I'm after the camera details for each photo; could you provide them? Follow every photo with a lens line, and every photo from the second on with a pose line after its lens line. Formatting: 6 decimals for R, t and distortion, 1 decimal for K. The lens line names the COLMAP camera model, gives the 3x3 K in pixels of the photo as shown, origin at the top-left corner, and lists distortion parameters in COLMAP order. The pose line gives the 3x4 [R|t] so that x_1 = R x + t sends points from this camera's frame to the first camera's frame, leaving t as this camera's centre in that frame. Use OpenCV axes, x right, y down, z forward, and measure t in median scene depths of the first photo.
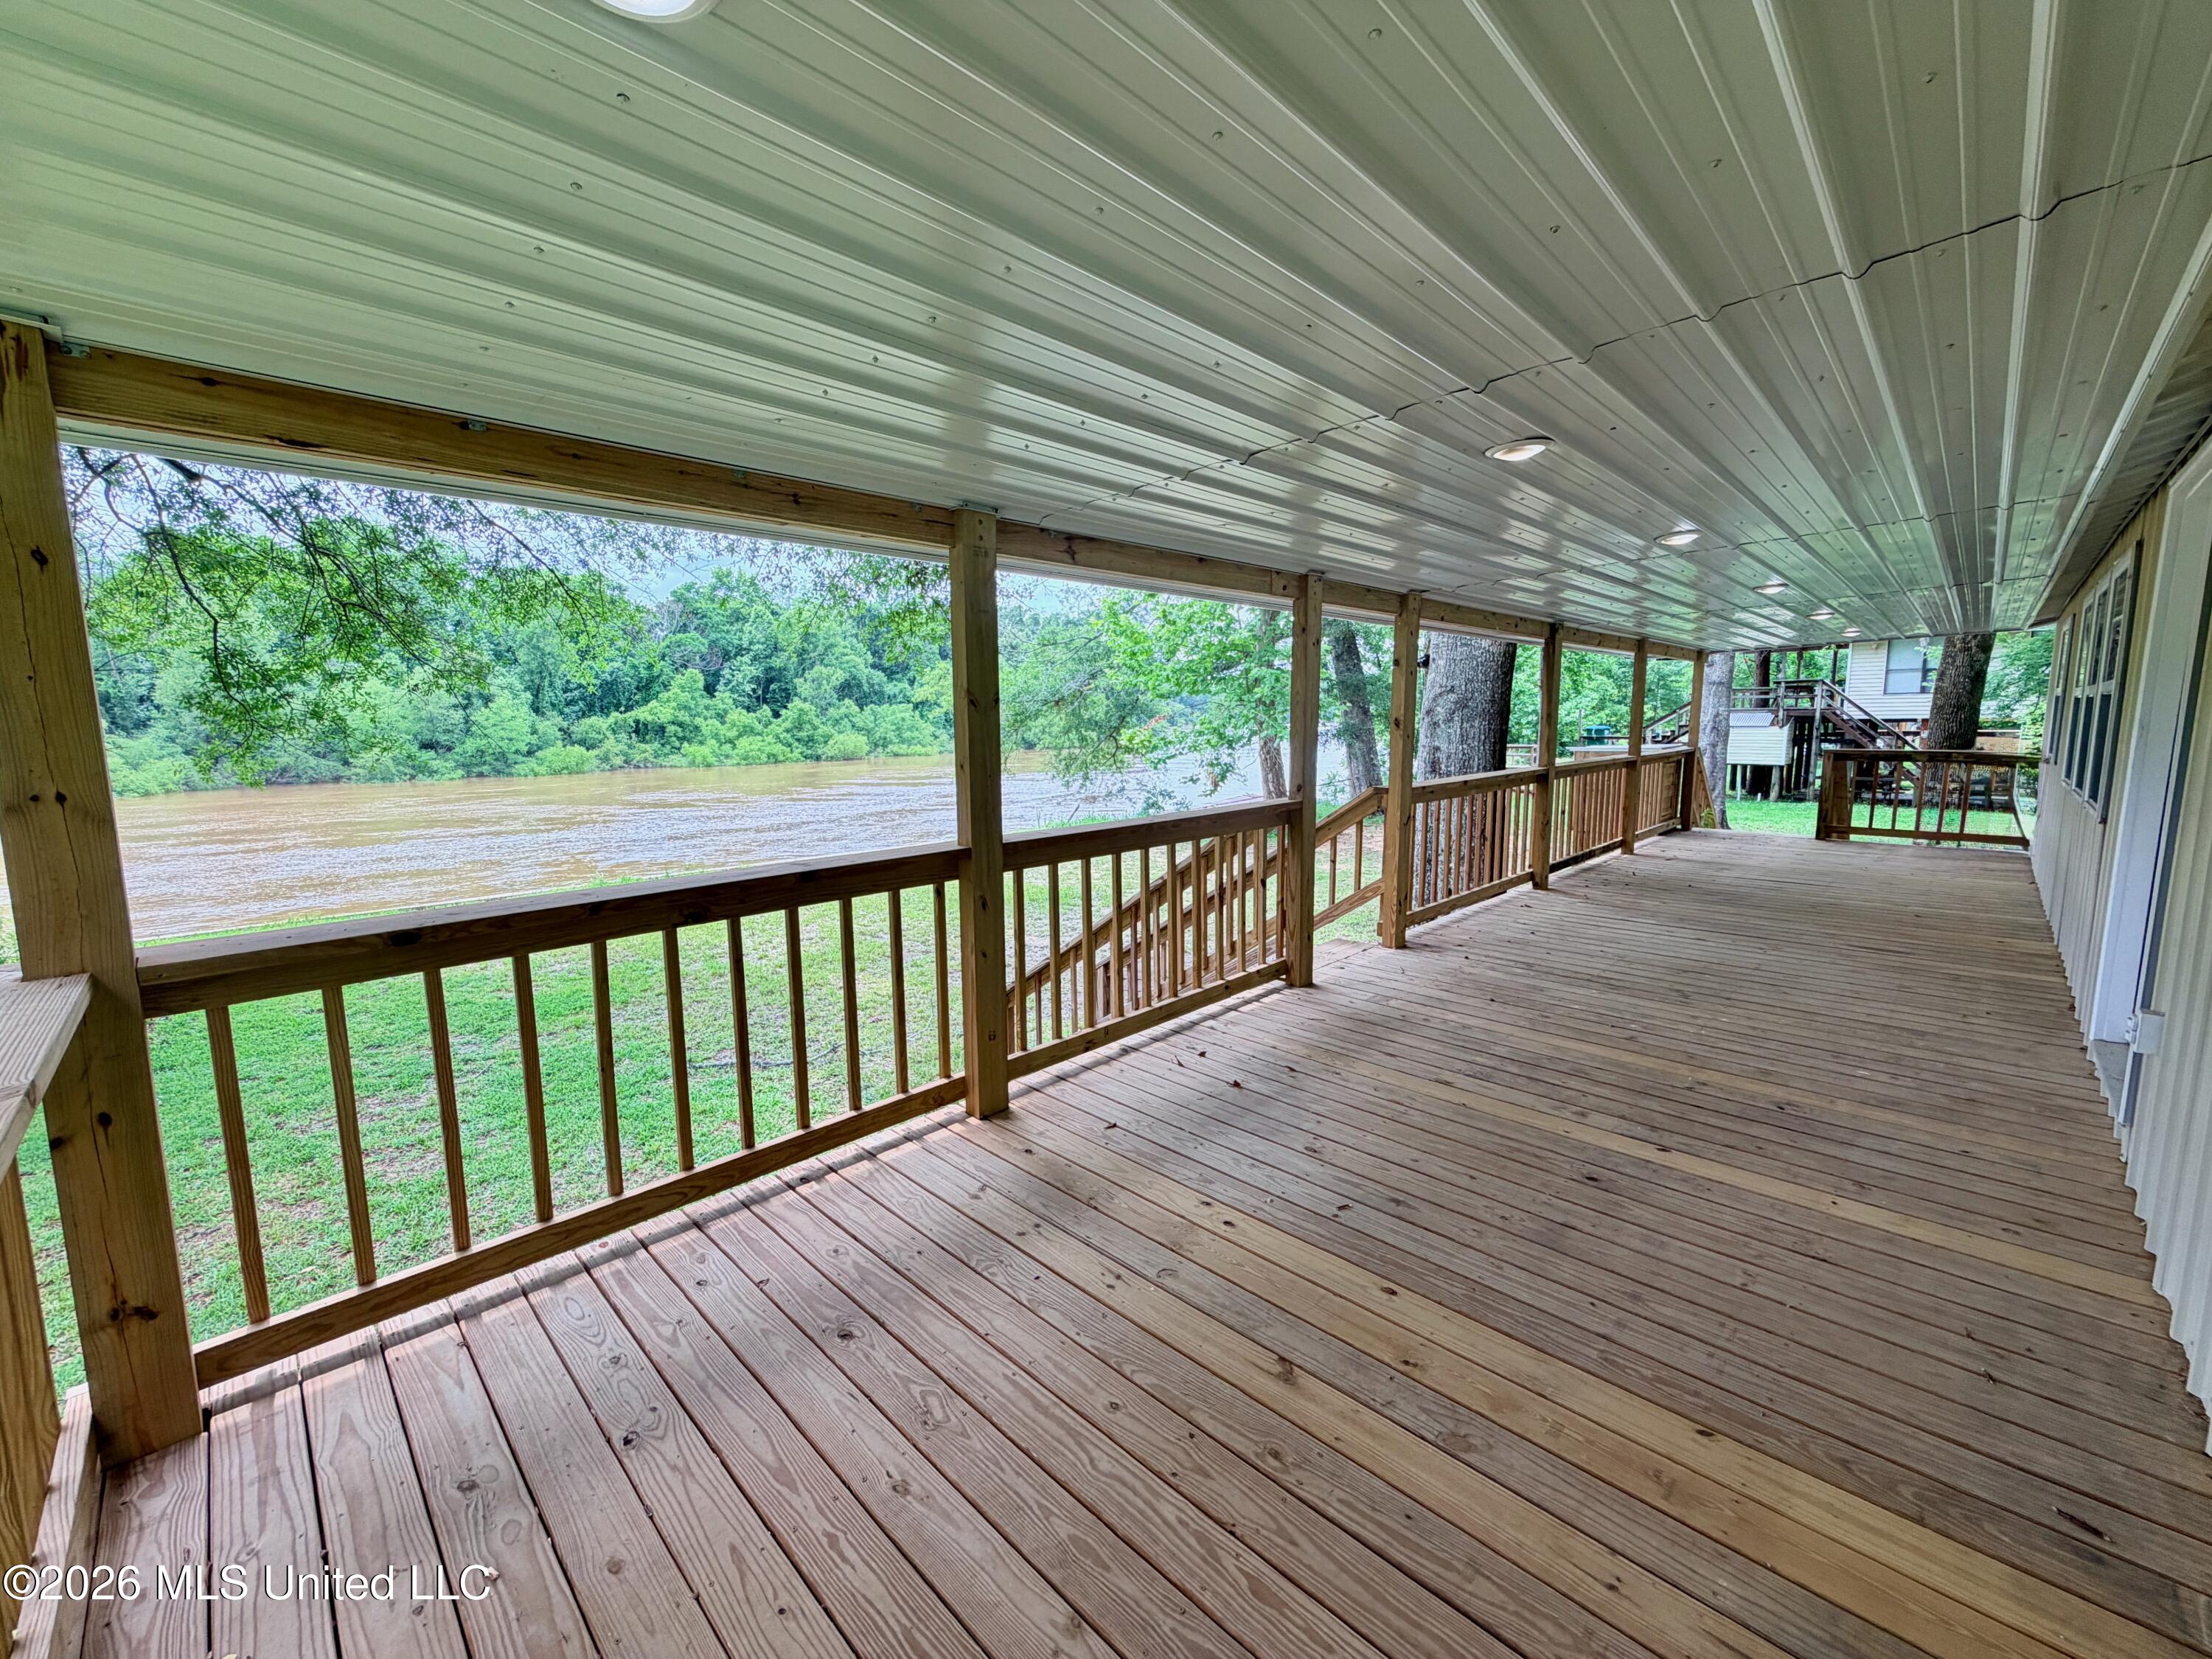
lens RADIAL K [[885.6, 0, 1096.4], [0, 885.6, 830.9], [0, 0, 1]] dist [-0.000361, -0.000005]
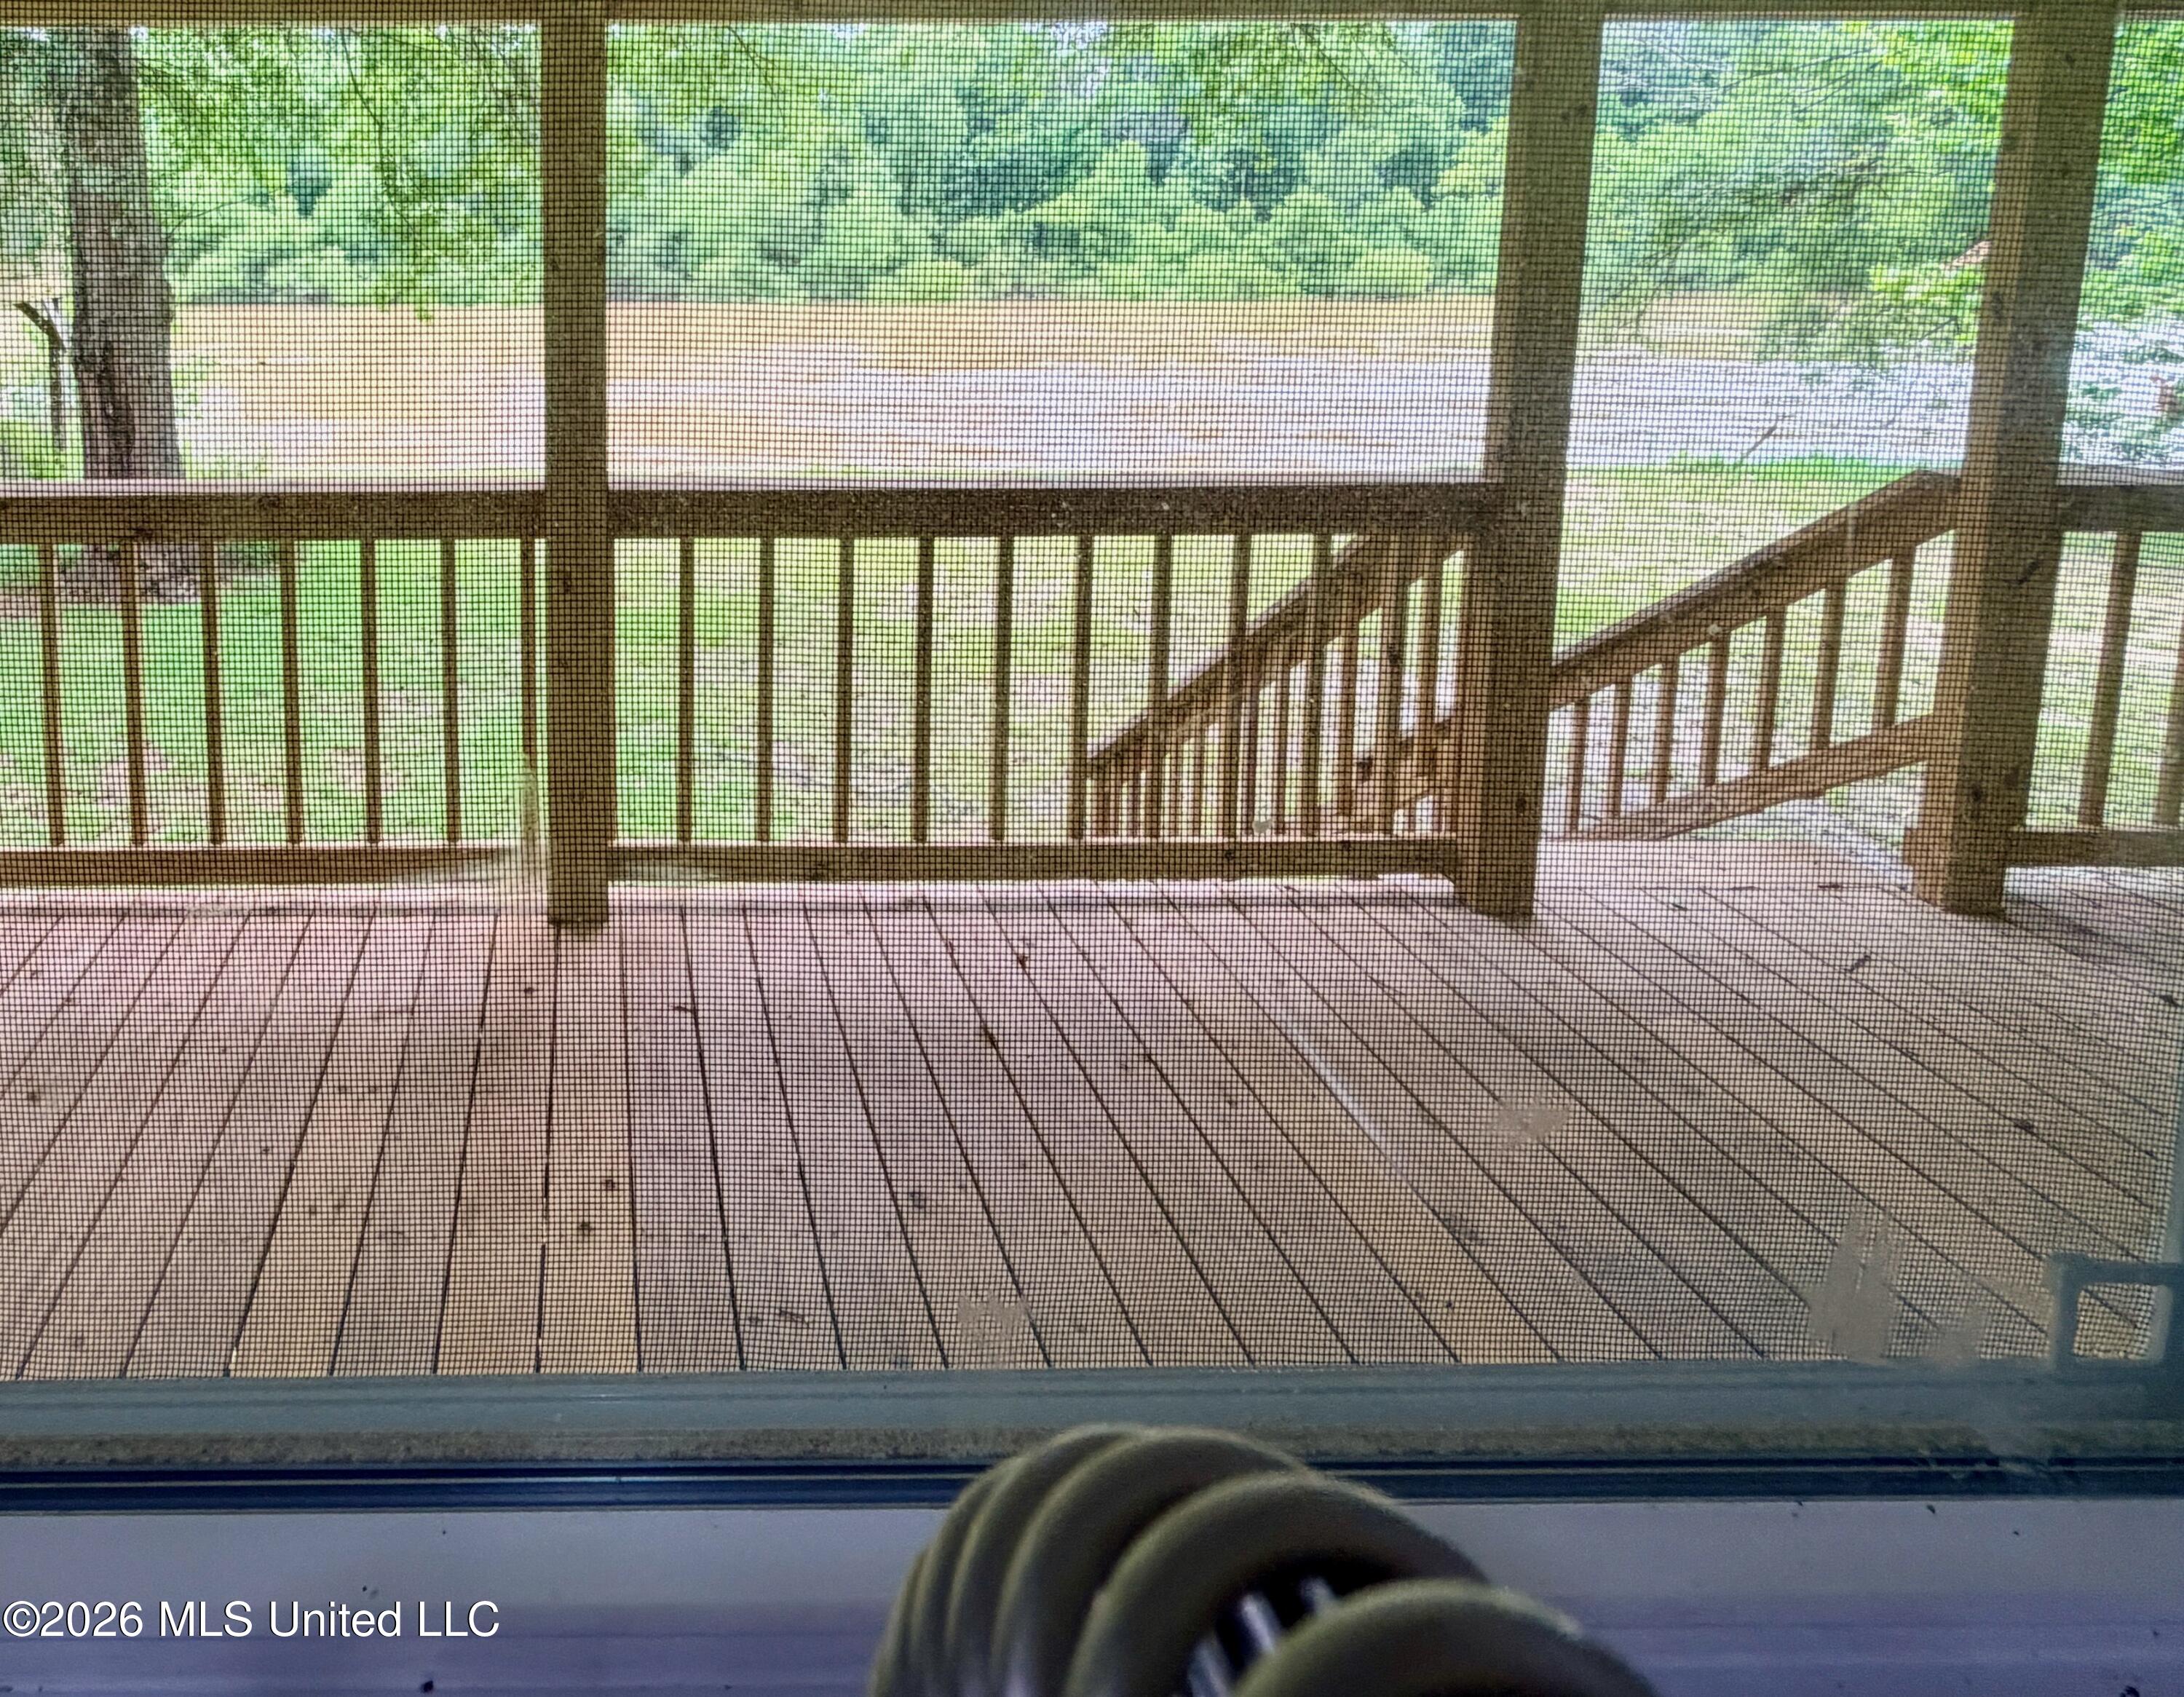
lens RADIAL K [[1278.0, 0, 1091.2], [0, 1278.0, 792.6], [0, 0, 1]] dist [0.000636, 0.001886]
pose [[0.719226, 0.295184, -0.628952, 0.351263], [-0.094668, 0.938451, 0.332185, -0.053608], [0.688297, -0.179375, 0.702903, 0.300175]]
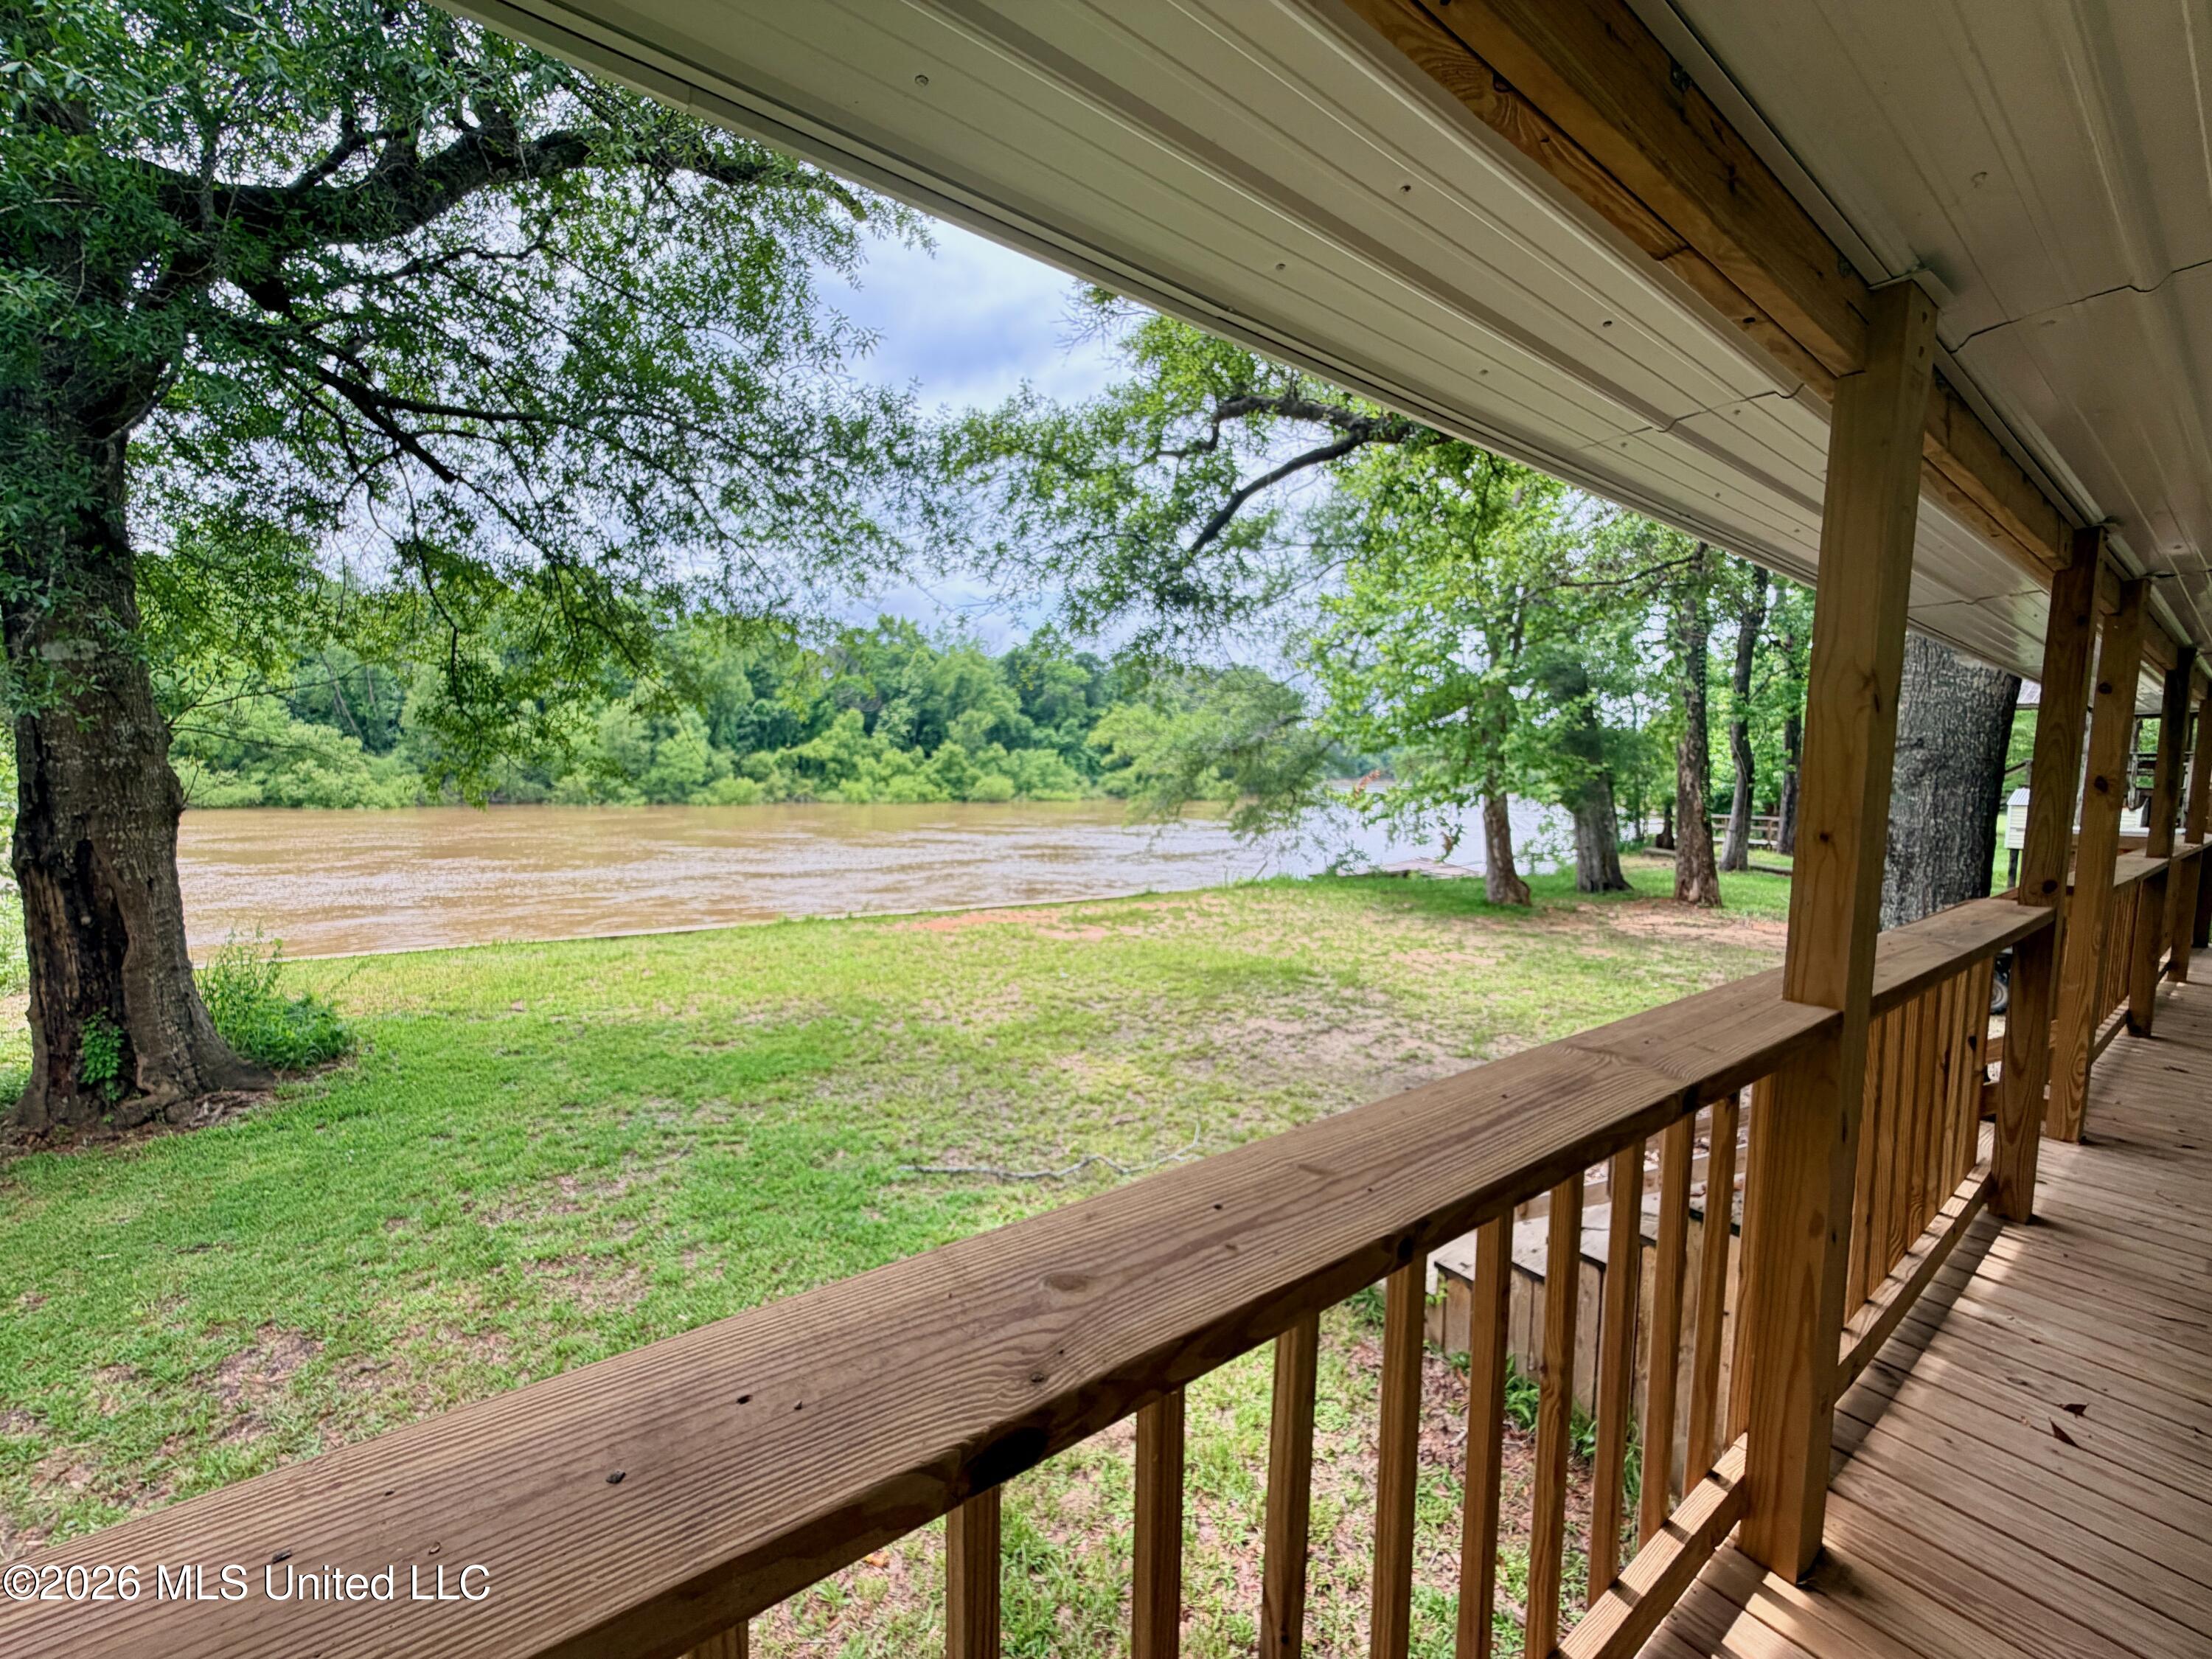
lens RADIAL K [[889.5, 0, 1096.4], [0, 889.5, 828.4], [0, 0, 1]] dist [0.000076, 0.000420]
pose [[0.988167, 0.044963, -0.146645, -0.018642], [-0.053477, 0.997073, -0.054642, -0.001235], [0.143759, 0.061837, 0.987679, 0.018909]]
